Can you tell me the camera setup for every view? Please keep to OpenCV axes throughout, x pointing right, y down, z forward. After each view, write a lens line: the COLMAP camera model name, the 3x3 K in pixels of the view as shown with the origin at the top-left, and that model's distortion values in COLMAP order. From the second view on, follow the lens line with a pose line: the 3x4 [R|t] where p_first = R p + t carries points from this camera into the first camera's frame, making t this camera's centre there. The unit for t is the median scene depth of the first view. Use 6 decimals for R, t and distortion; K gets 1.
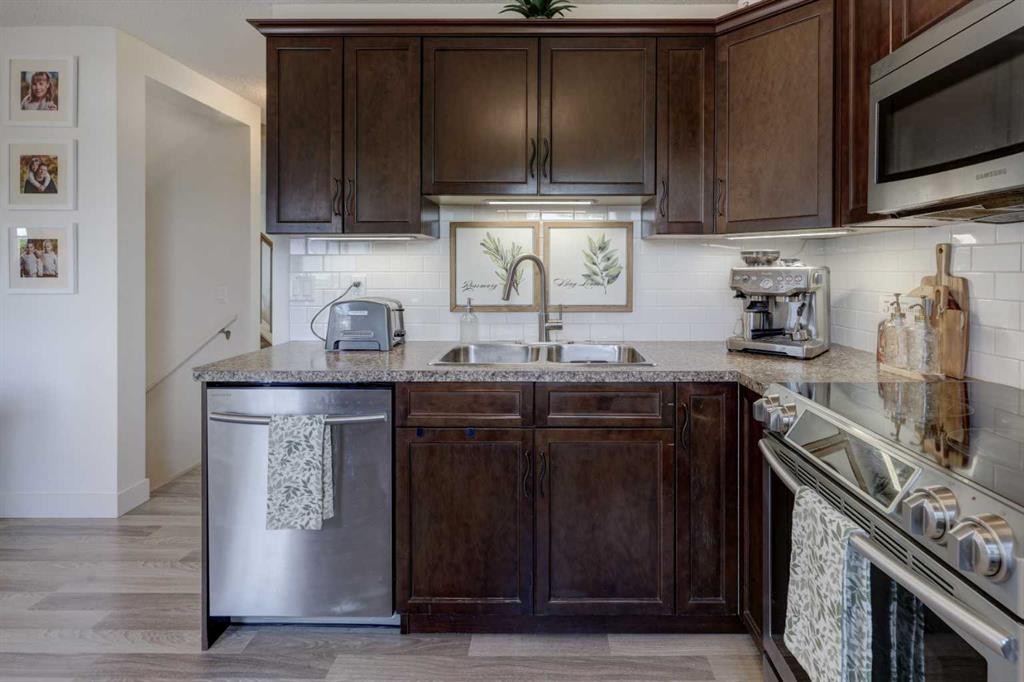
lens RADIAL K [[473.3, 0, 515.5], [0, 473.3, 284.0], [0, 0, 1]] dist [0.000277, 0.000133]
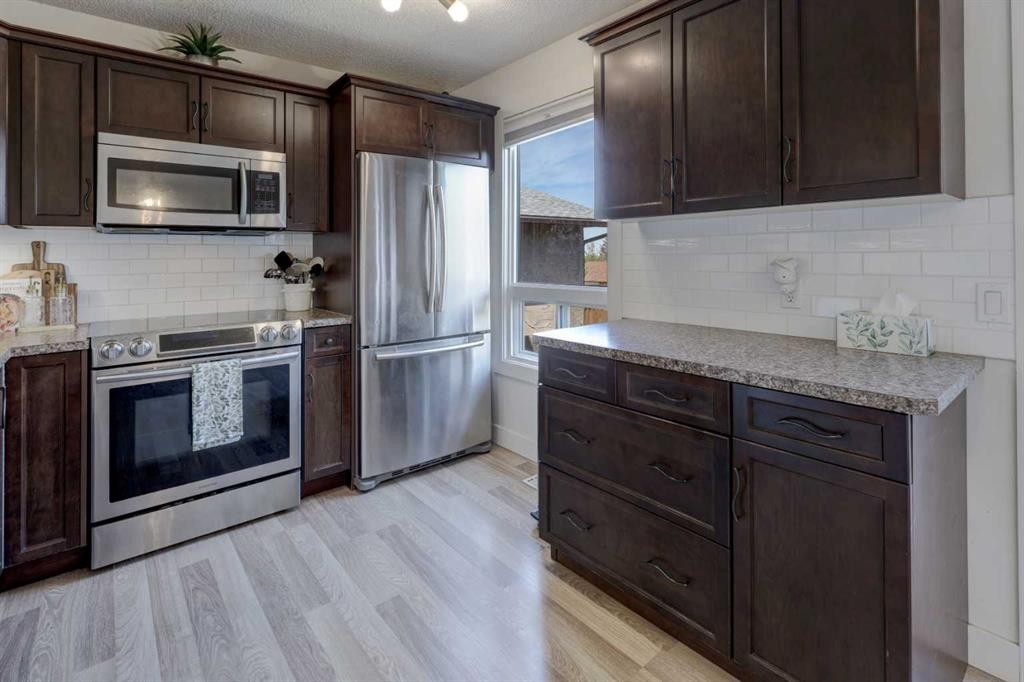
lens RADIAL K [[491.1, 0, 516.5], [0, 491.1, 251.2], [0, 0, 1]] dist [0.000513, 0.000101]
pose [[-0.637010, 0.013147, 0.770743, -1.220239], [0.031622, 0.999459, 0.009087, -0.020348], [-0.770206, 0.030161, -0.637081, 0.813487]]
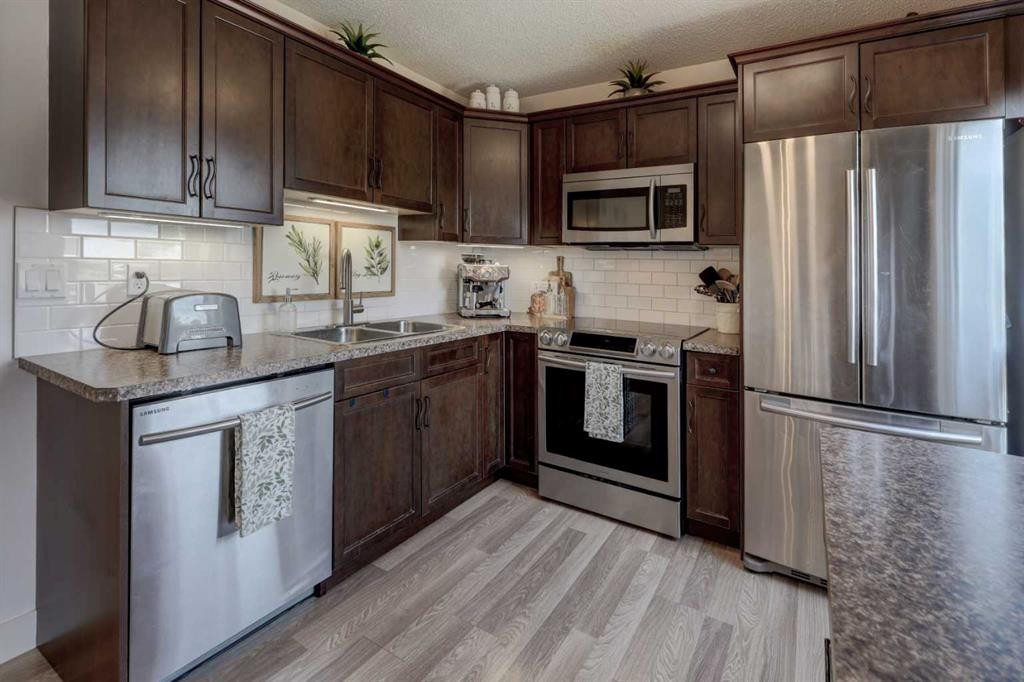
lens RADIAL K [[486.3, 0, 510.7], [0, 486.3, 265.5], [0, 0, 1]] dist [0.000921, -0.000419]
pose [[0.523011, 0.016736, 0.852162, -1.069352], [-0.002586, 0.999834, -0.018048, -0.003084], [-0.852322, 0.007236, 0.522967, 0.040299]]
